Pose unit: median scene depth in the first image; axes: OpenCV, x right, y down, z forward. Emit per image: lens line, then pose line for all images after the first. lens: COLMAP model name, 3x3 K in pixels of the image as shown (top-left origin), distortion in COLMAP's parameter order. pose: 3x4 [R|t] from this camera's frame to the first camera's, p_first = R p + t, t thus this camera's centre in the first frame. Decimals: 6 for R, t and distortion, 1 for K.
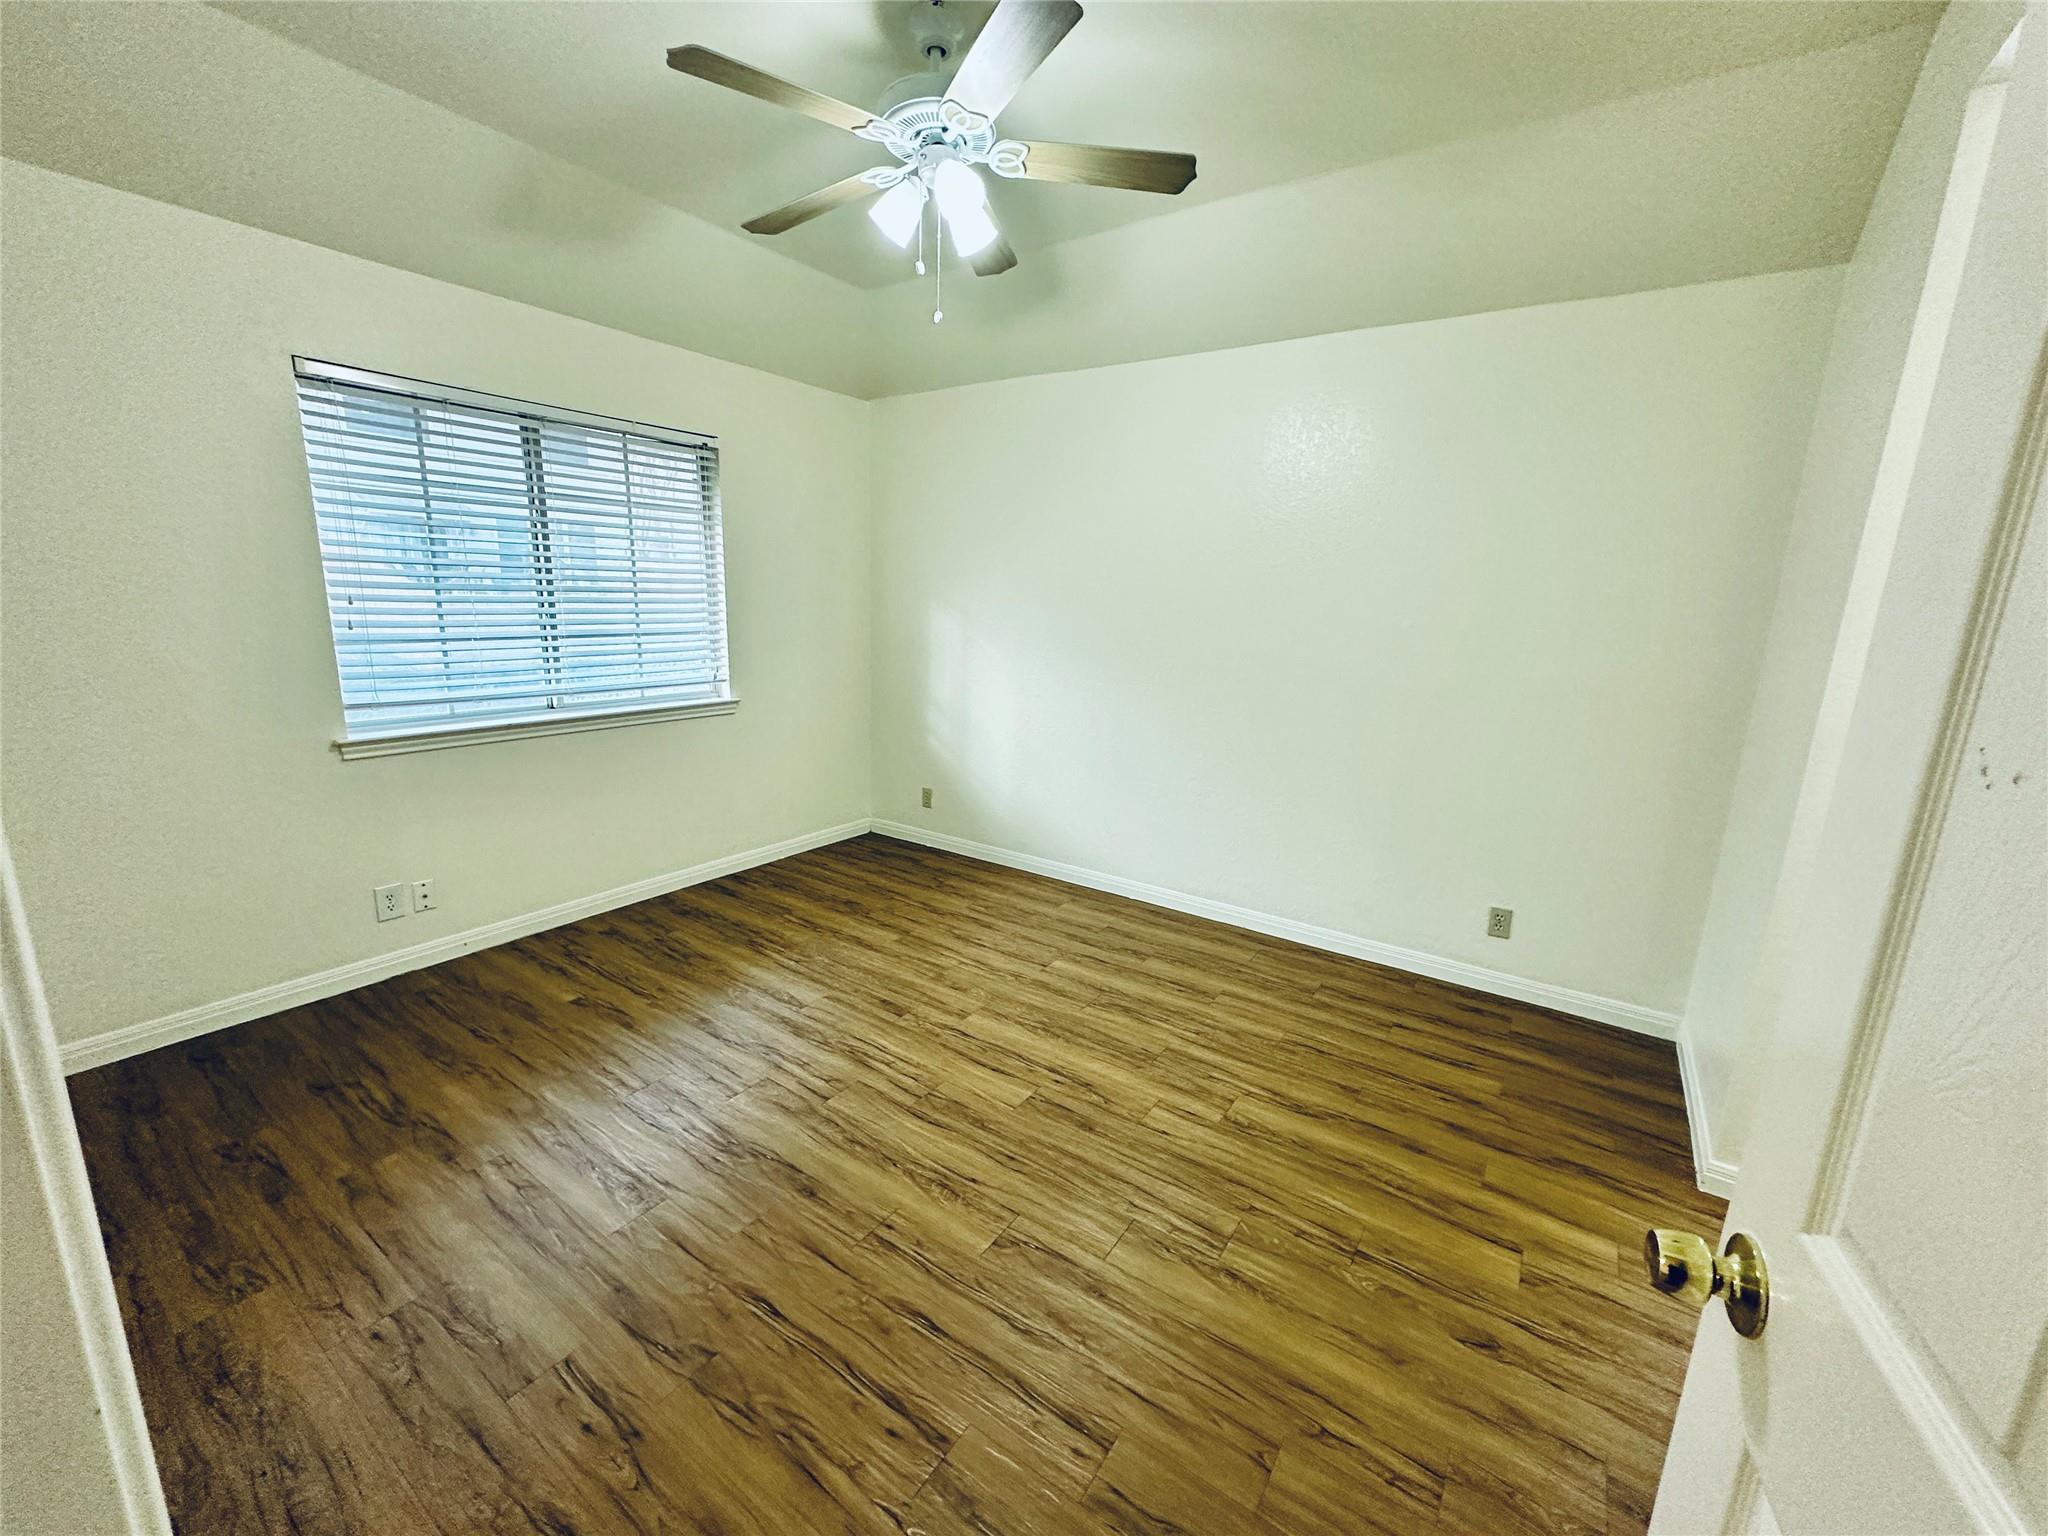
lens RADIAL K [[815.0, 0, 1027.3], [0, 815.0, 769.2], [0, 0, 1]] dist [0.000243, -0.000320]
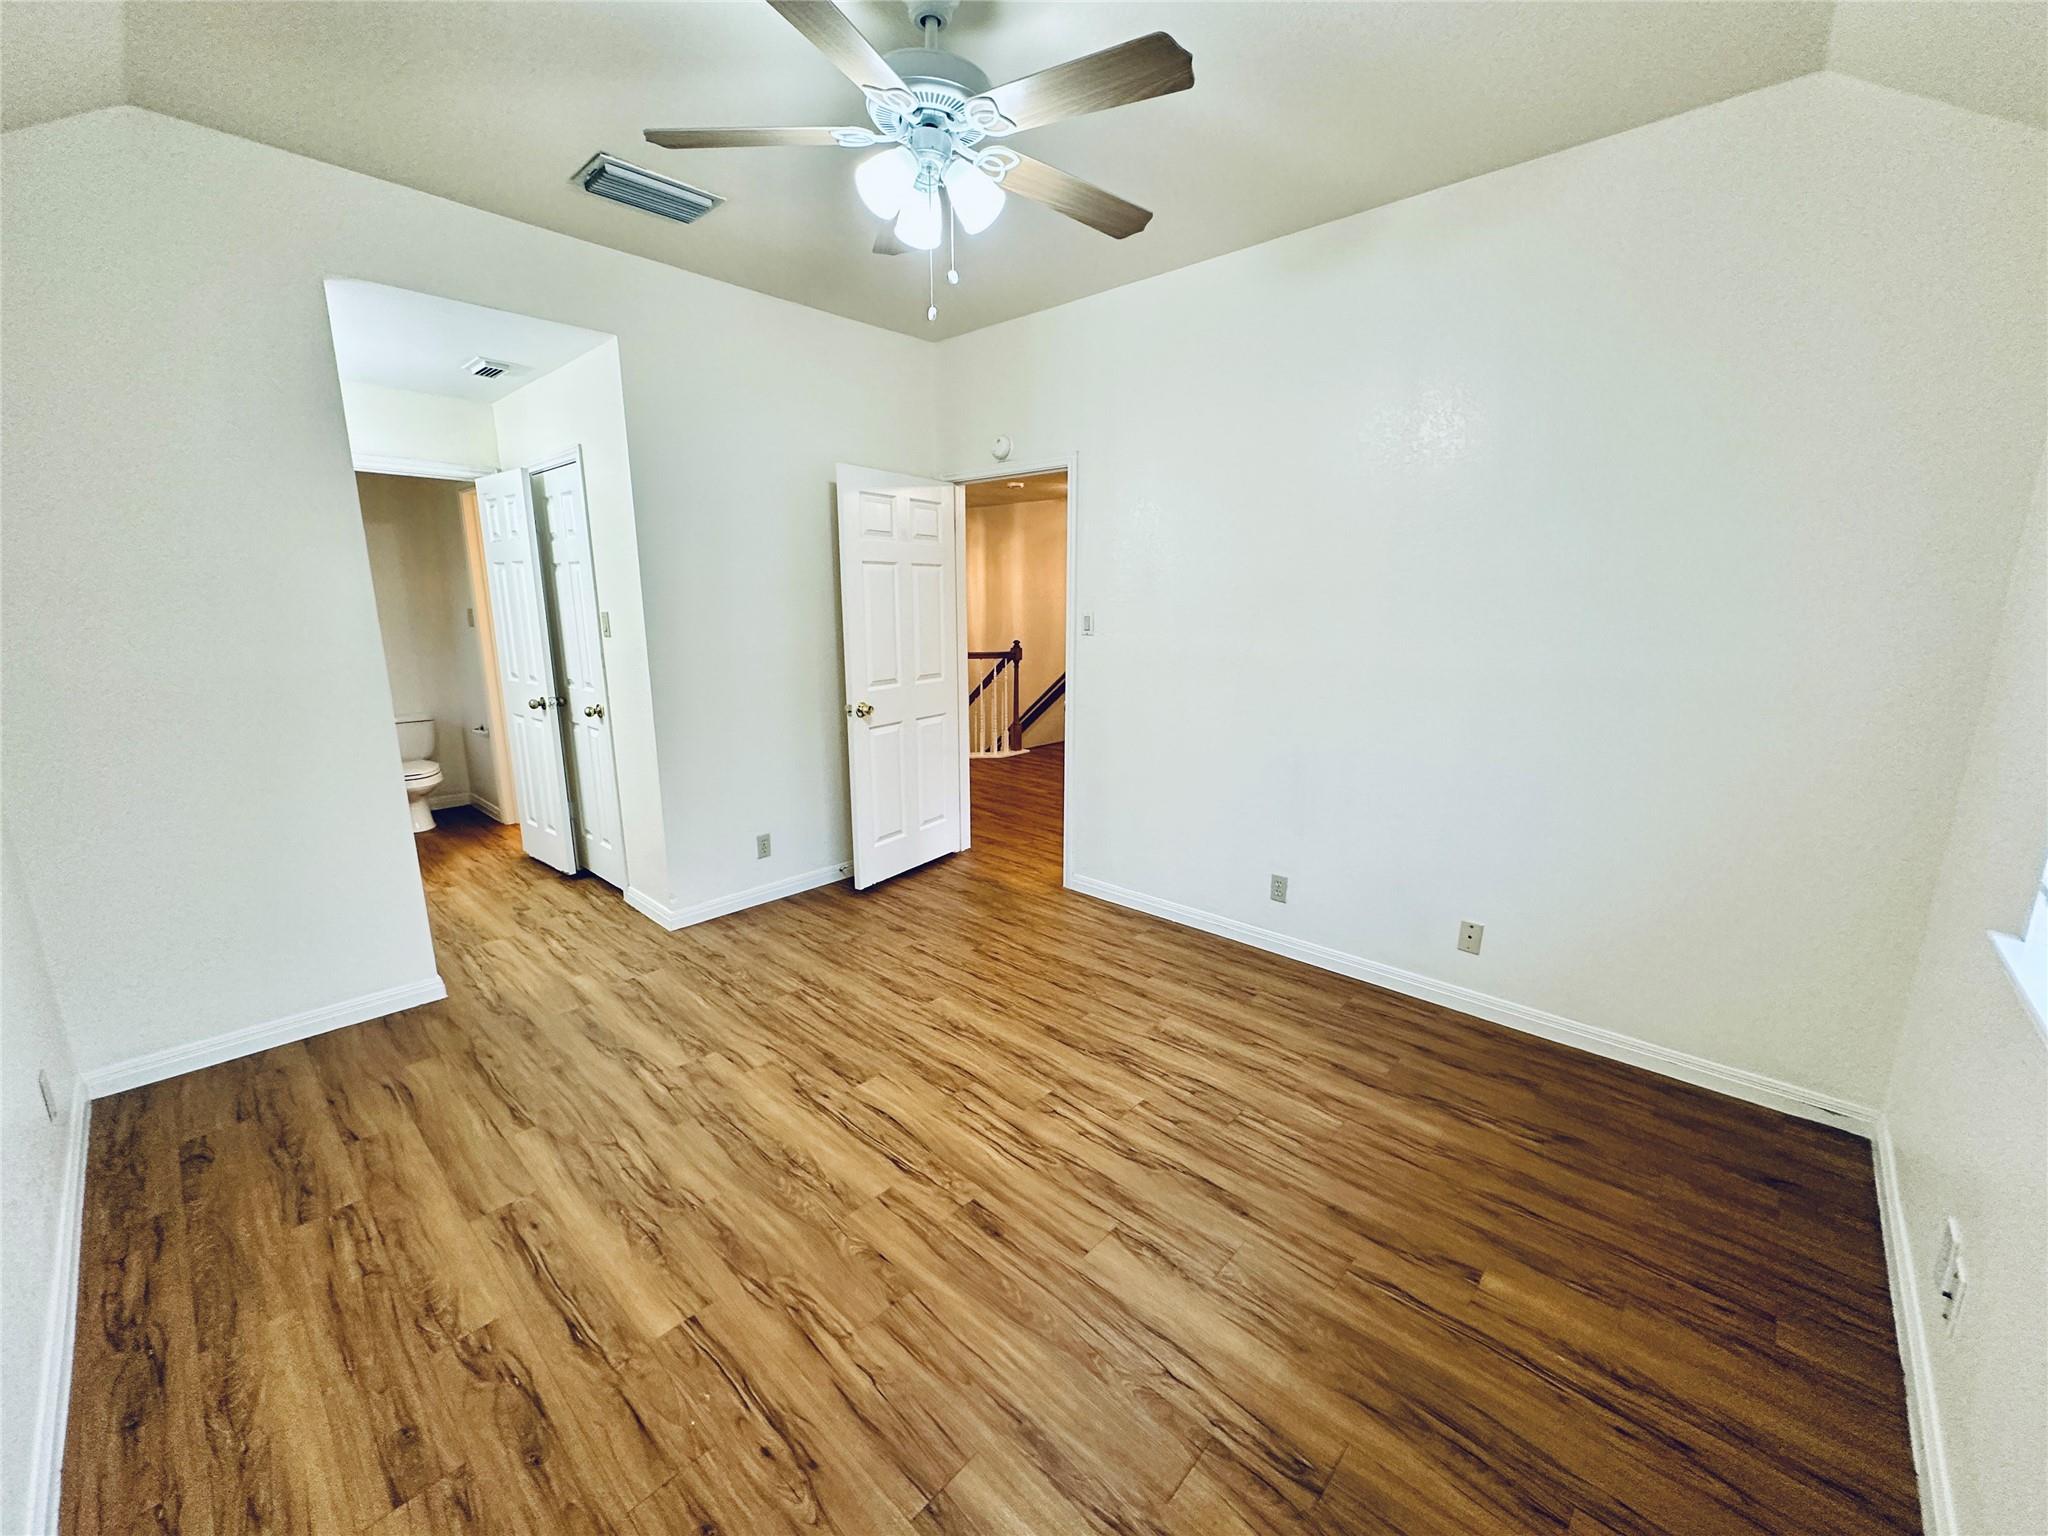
lens RADIAL K [[815.0, 0, 1024.1], [0, 815.0, 767.9], [0, 0, 1]] dist [0.000243, -0.000320]
pose [[-0.988963, -0.061754, 0.134680, -0.305772], [-0.000969, 0.911675, 0.410912, -0.382519], [-0.148159, 0.406246, -0.901672, 1.664695]]
